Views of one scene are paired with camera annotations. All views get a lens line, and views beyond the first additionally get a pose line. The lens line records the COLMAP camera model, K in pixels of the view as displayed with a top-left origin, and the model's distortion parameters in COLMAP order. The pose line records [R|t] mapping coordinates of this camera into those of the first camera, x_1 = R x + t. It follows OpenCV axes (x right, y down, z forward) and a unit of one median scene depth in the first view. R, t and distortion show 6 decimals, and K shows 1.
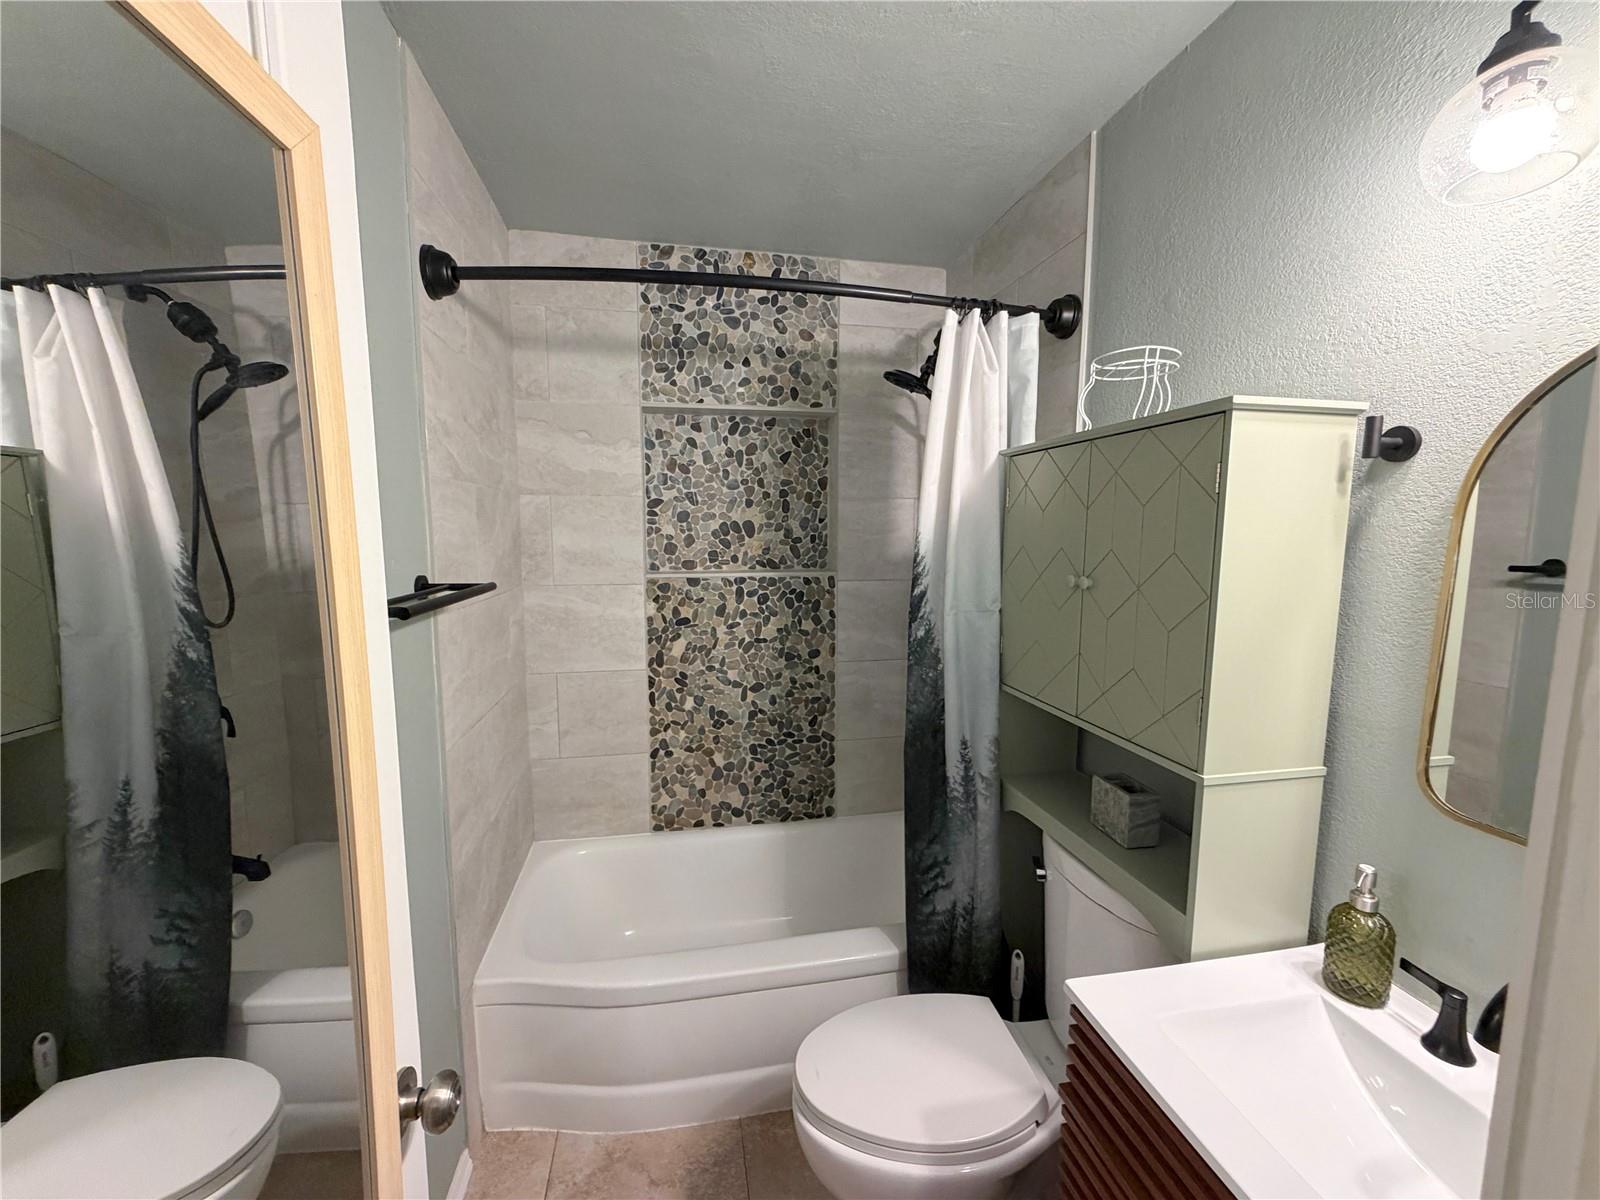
lens RADIAL K [[636.5, 0, 797.6], [0, 636.5, 602.7], [0, 0, 1]] dist [-0.001445, 0.000251]
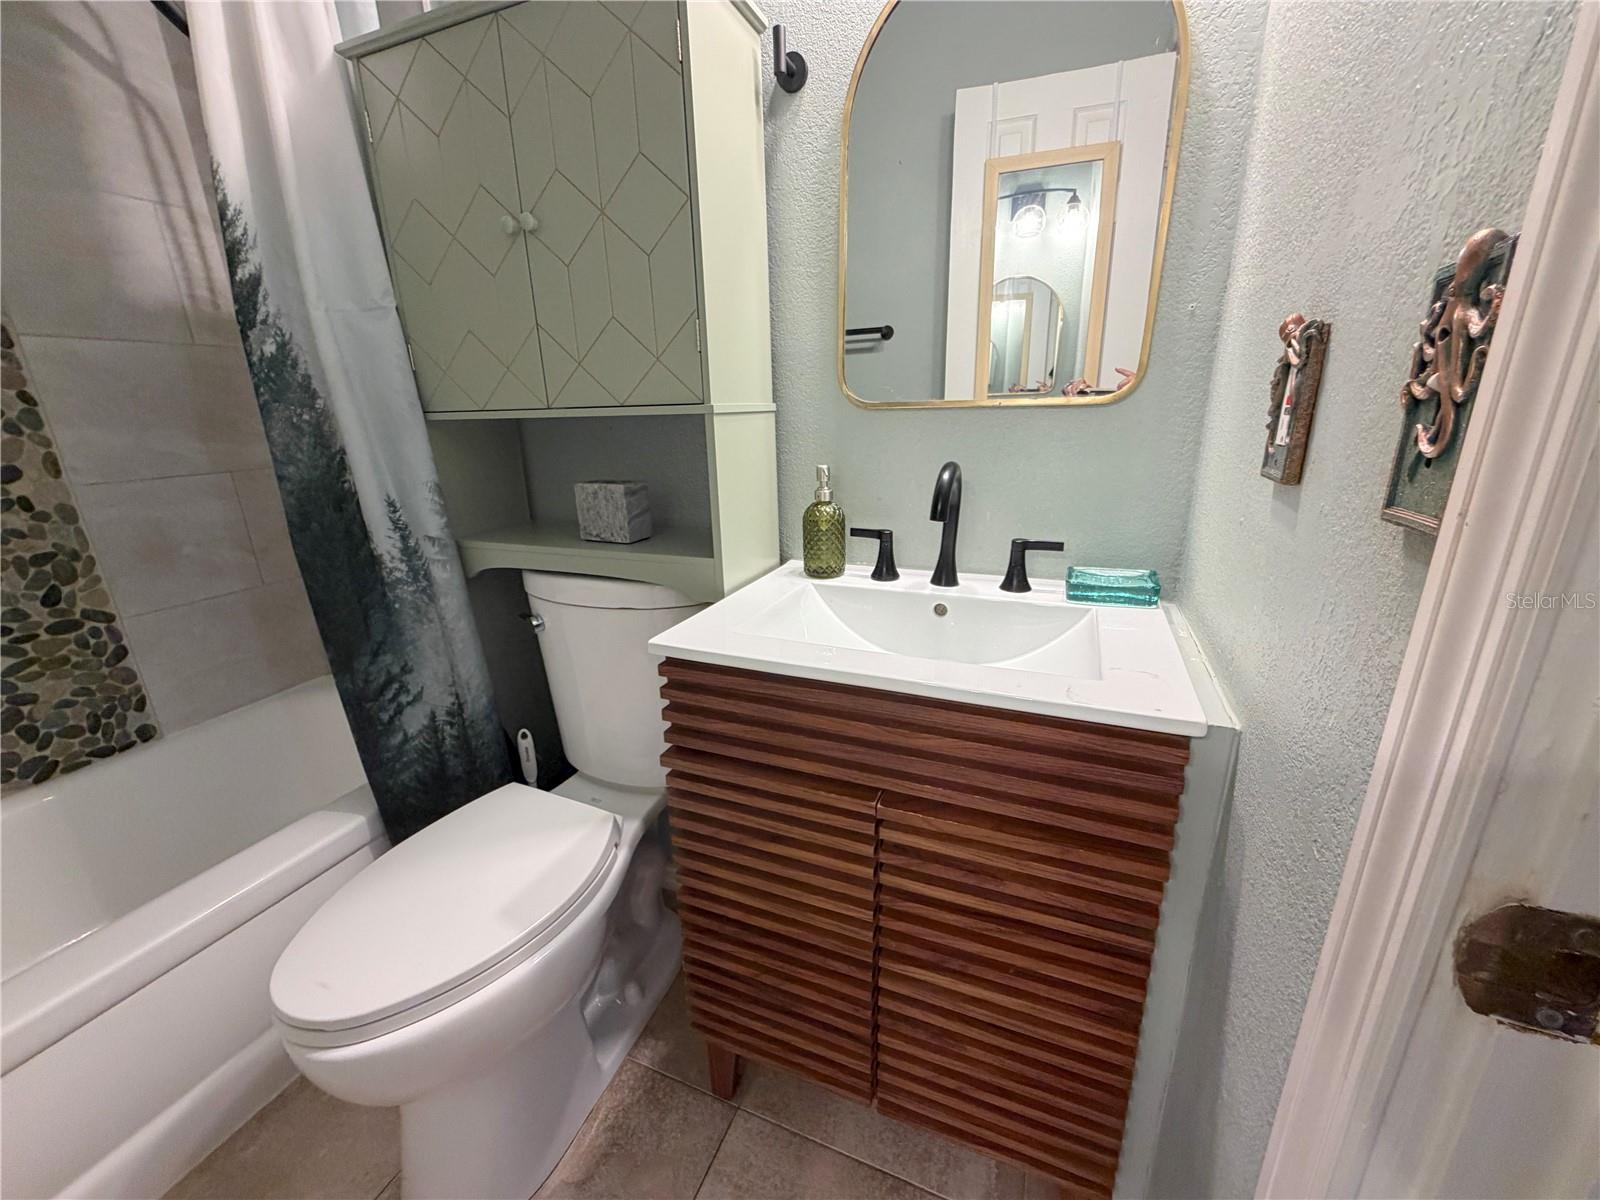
lens RADIAL K [[636.5, 0, 798.0], [0, 636.5, 599.7], [0, 0, 1]] dist [-0.001445, 0.000251]
pose [[0.553711, -0.261129, 0.790706, -0.085603], [0.122551, 0.964773, 0.232795, 0.212946], [-0.823642, -0.031999, 0.566207, 0.197398]]
